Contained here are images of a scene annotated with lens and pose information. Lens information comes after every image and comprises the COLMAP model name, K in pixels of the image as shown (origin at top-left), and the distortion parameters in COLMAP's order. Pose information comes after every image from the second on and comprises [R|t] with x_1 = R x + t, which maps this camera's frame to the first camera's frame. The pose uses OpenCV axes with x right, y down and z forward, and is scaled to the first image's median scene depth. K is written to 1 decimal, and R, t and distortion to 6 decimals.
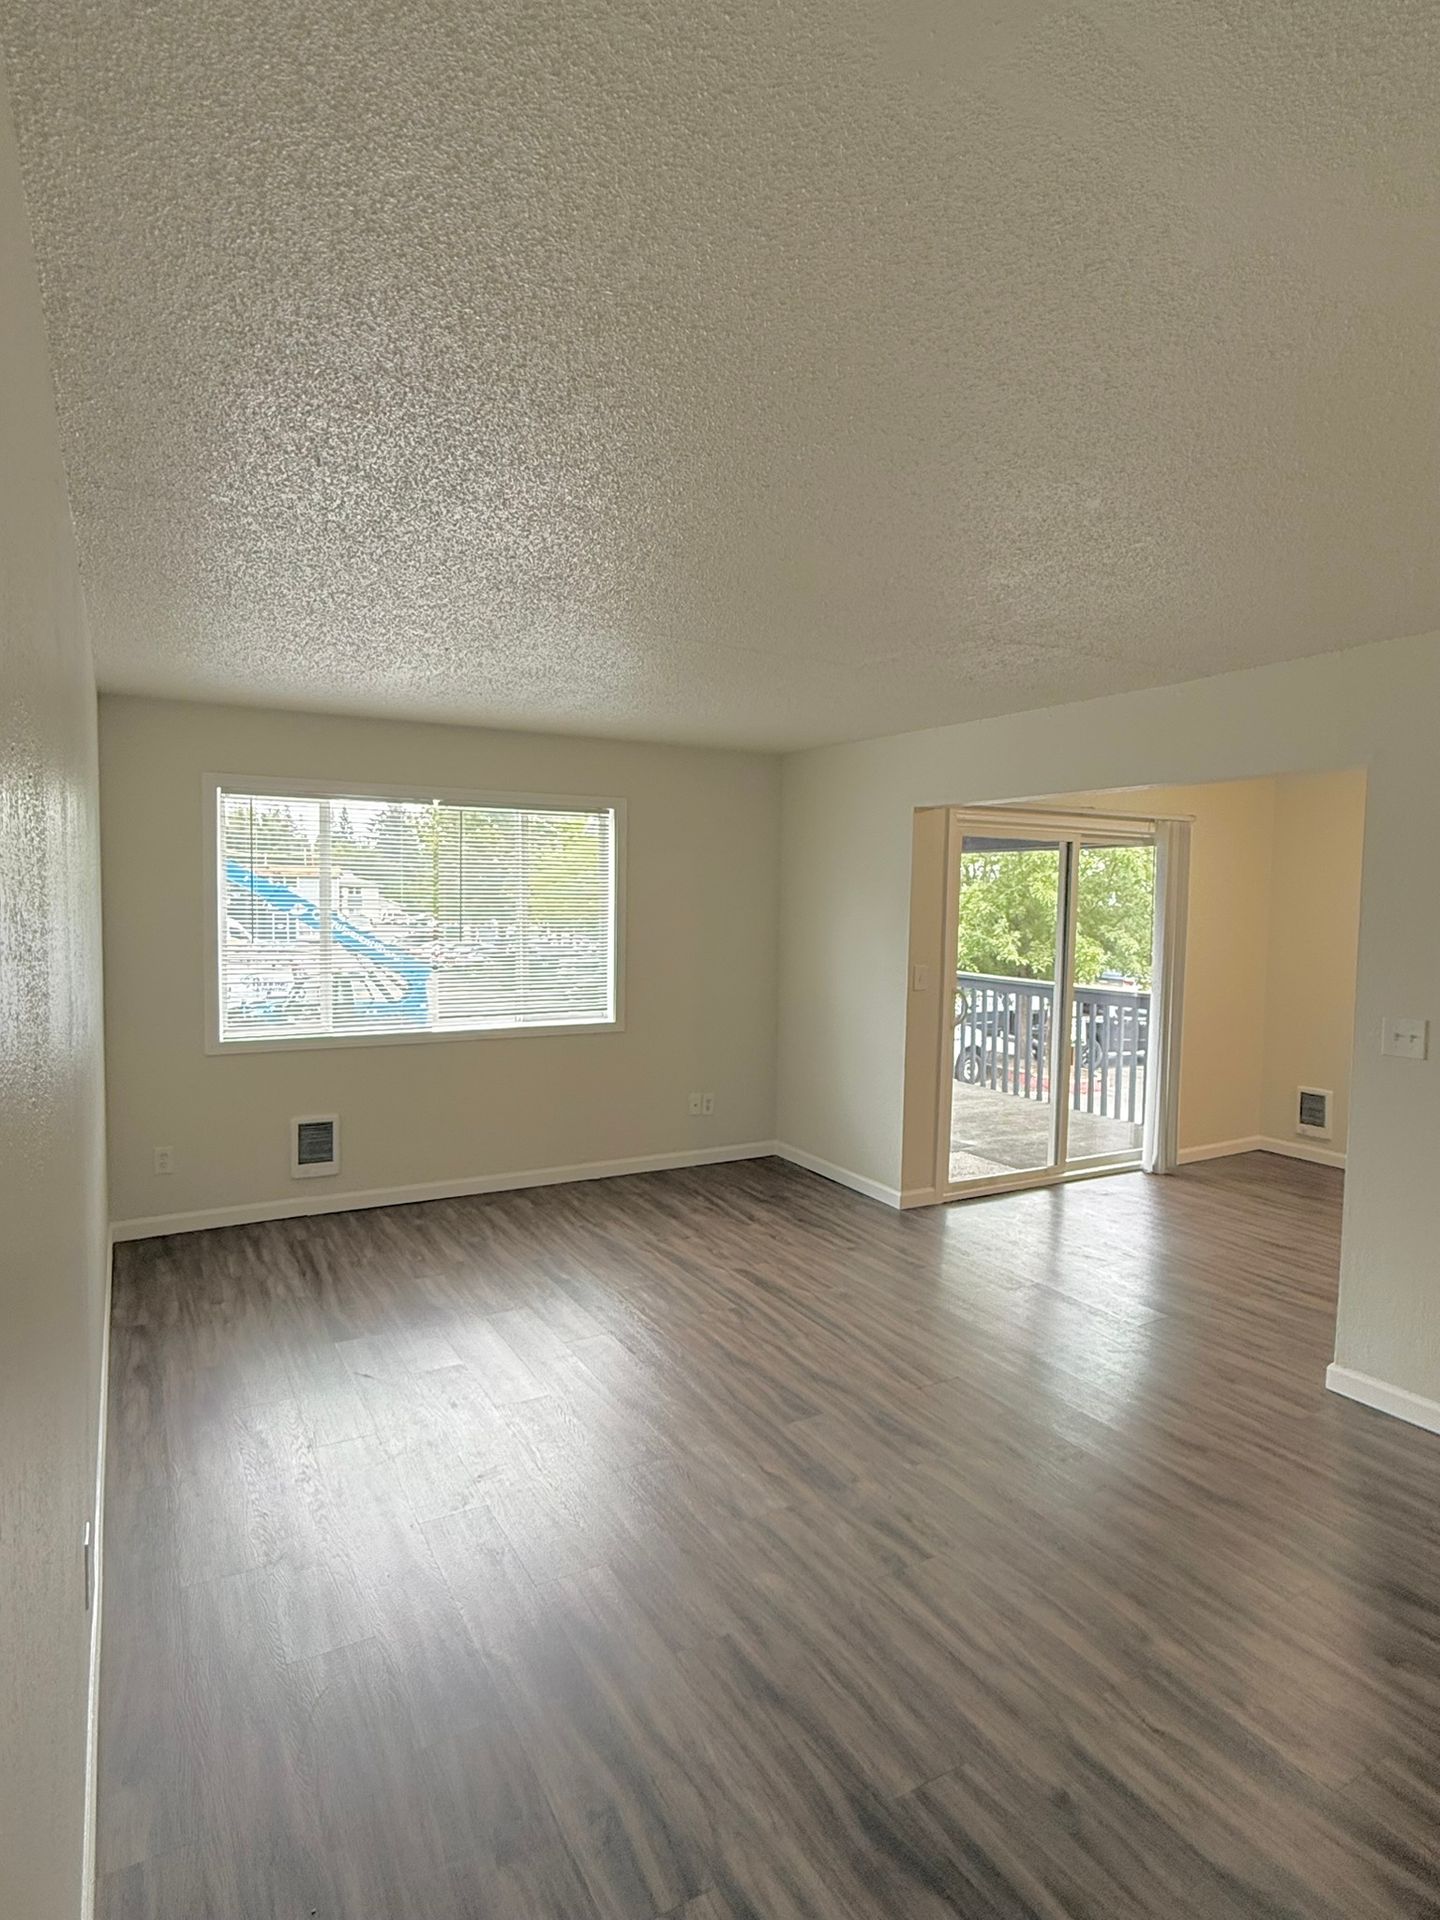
lens RADIAL K [[1052.2, 0, 717.8], [0, 1052.2, 958.9], [0, 0, 1]] dist [-0.006310, -0.001298]
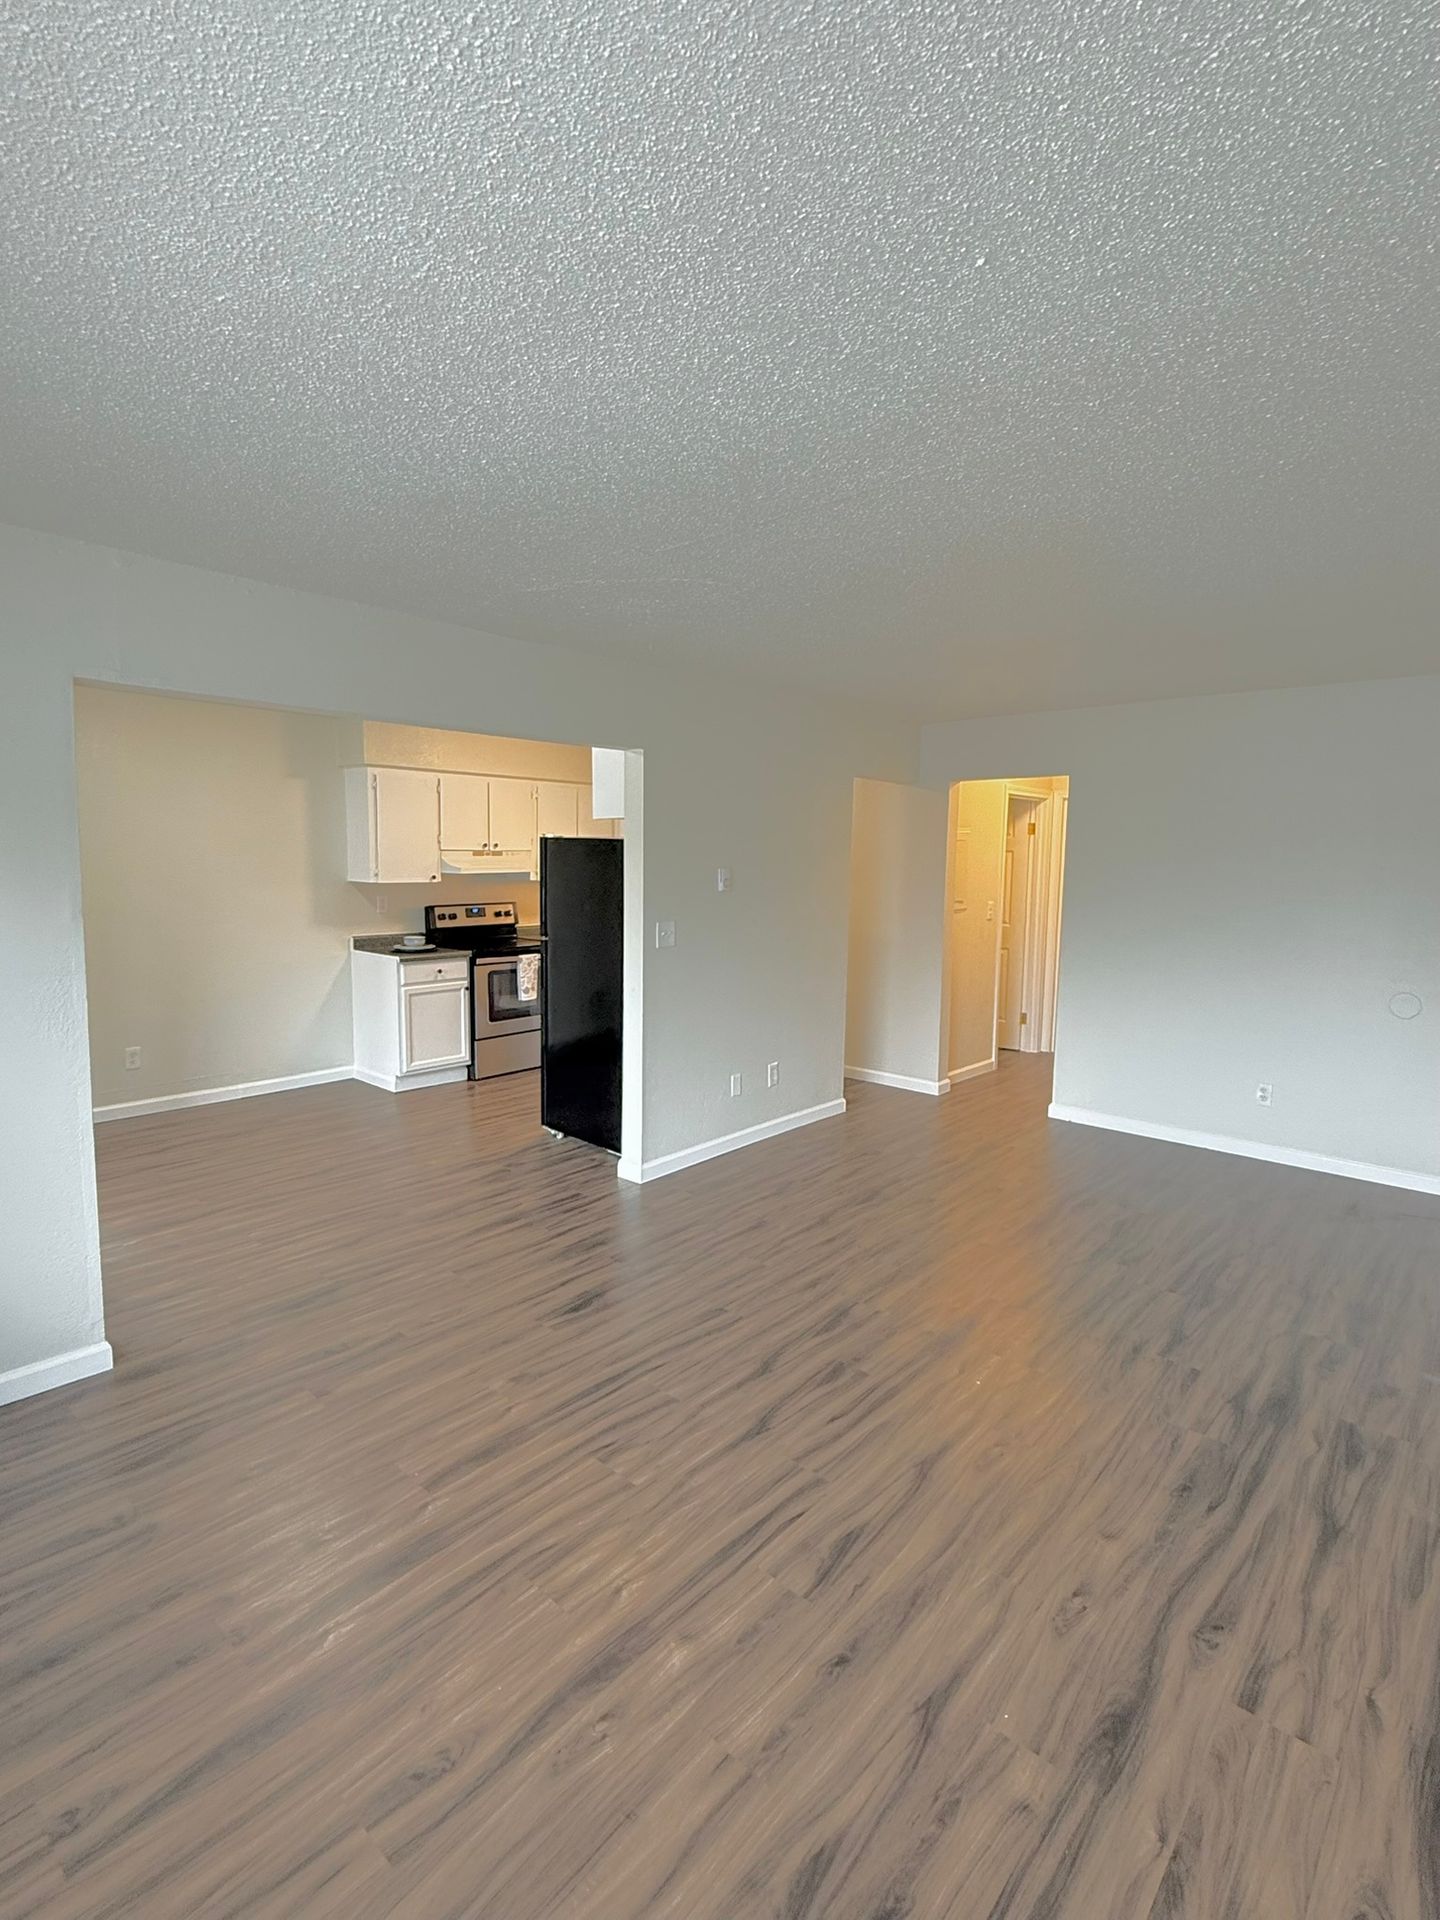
lens RADIAL K [[932.3, 0, 720.8], [0, 932.3, 958.8], [0, 0, 1]] dist [-0.011303, 0.000389]
pose [[-0.324371, -0.124689, 0.937676, -0.489291], [0.044189, 0.988195, 0.146693, -0.062326], [-0.944897, 0.089018, -0.315032, 1.009832]]
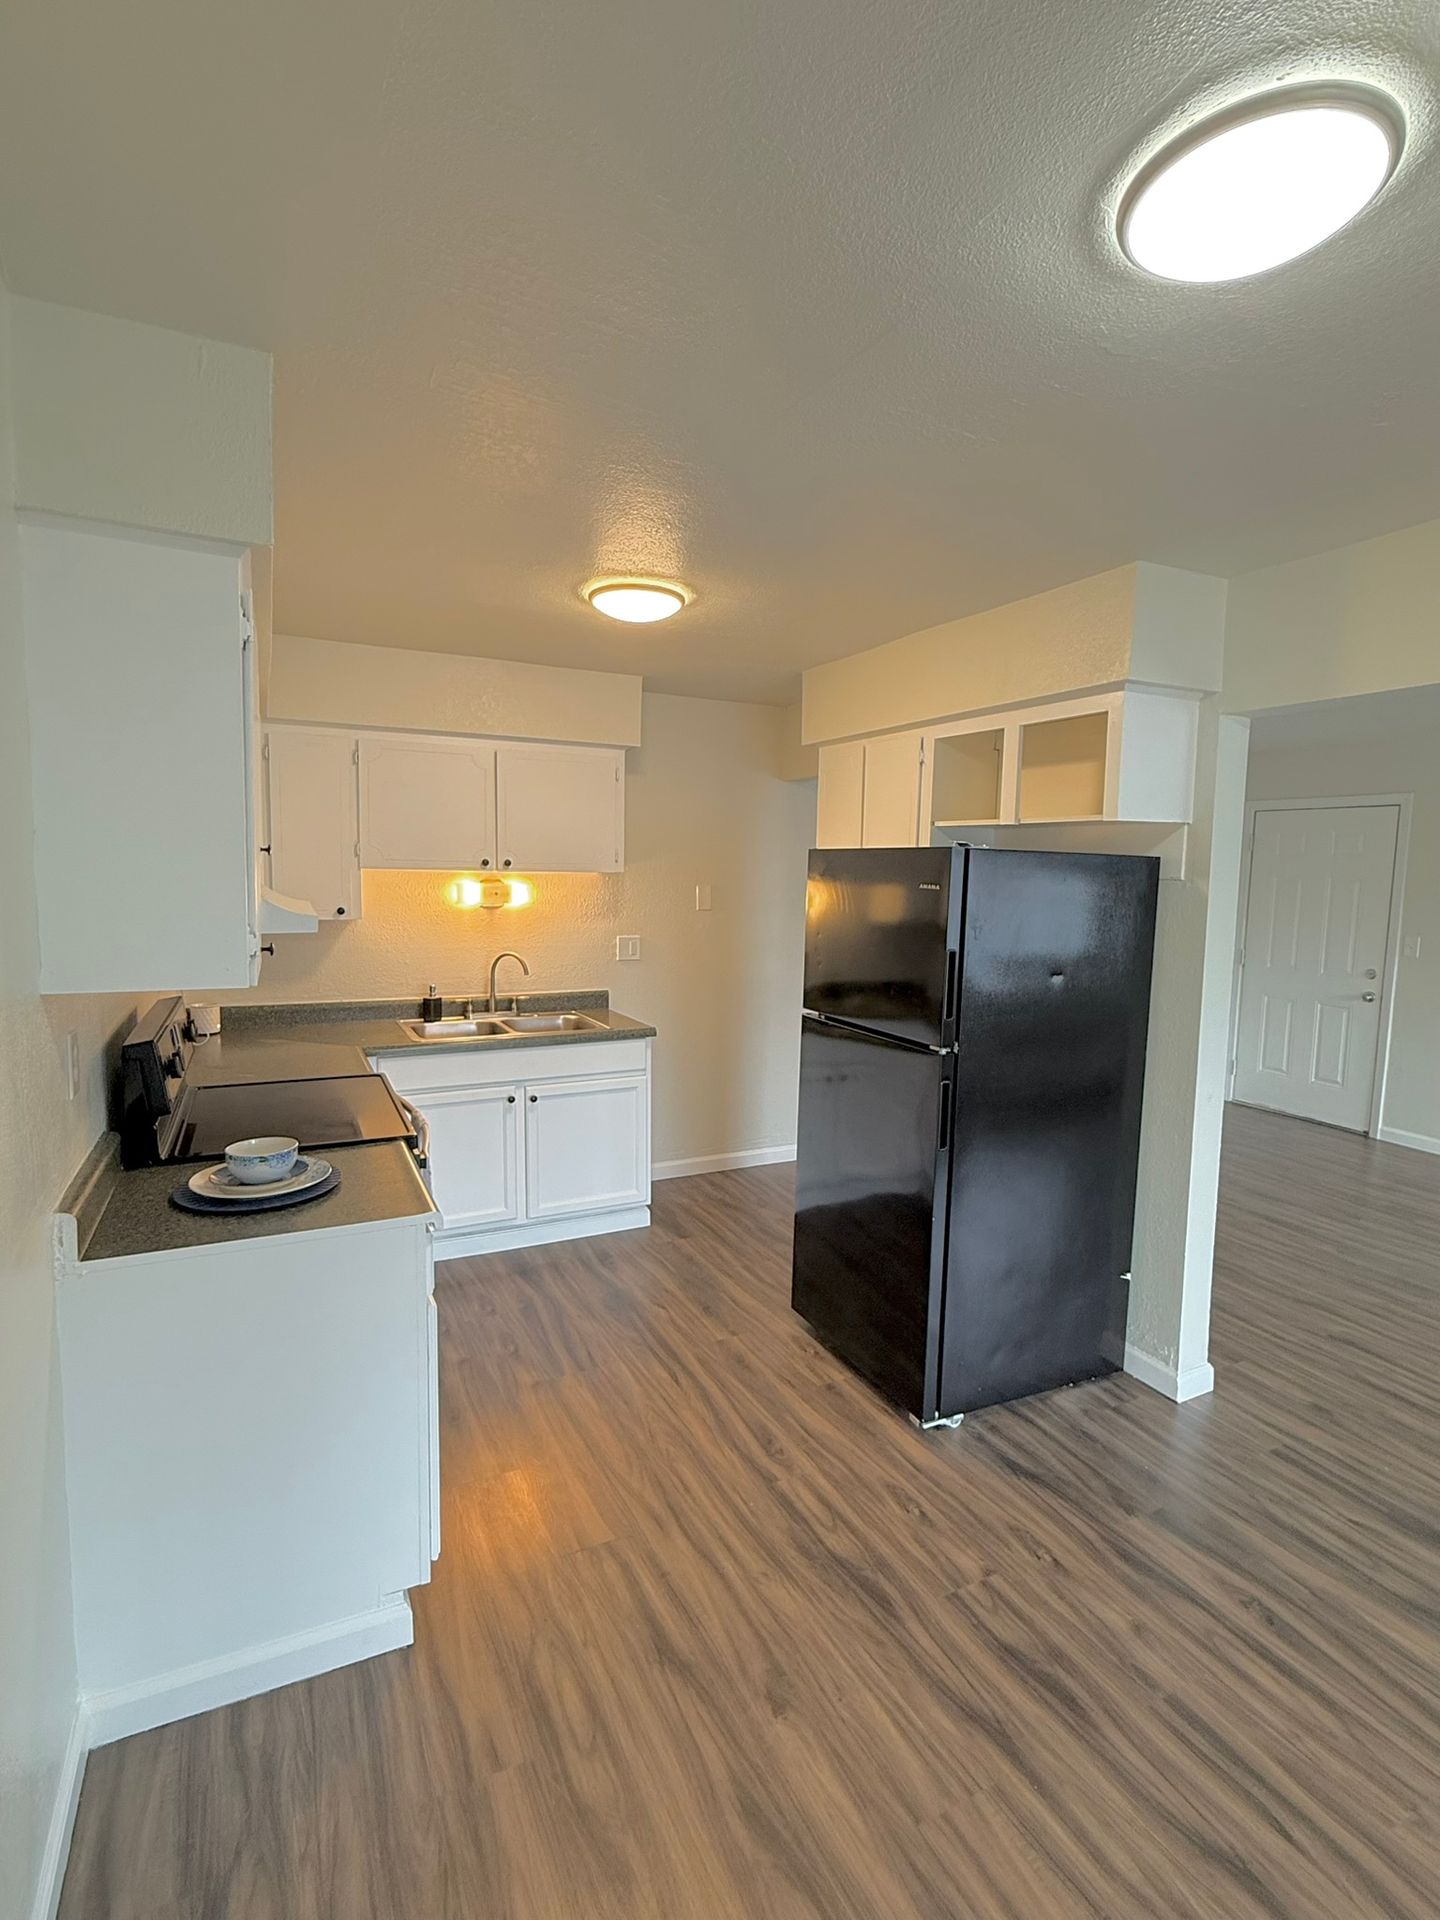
lens RADIAL K [[932.3, 0, 705.0], [0, 932.3, 961.8], [0, 0, 1]] dist [-0.011303, 0.000389]
pose [[-0.997310, -0.036809, 0.063384, 0.788548], [-0.026086, 0.986383, 0.162385, -0.070905], [-0.068498, 0.160295, -0.984690, 1.416037]]
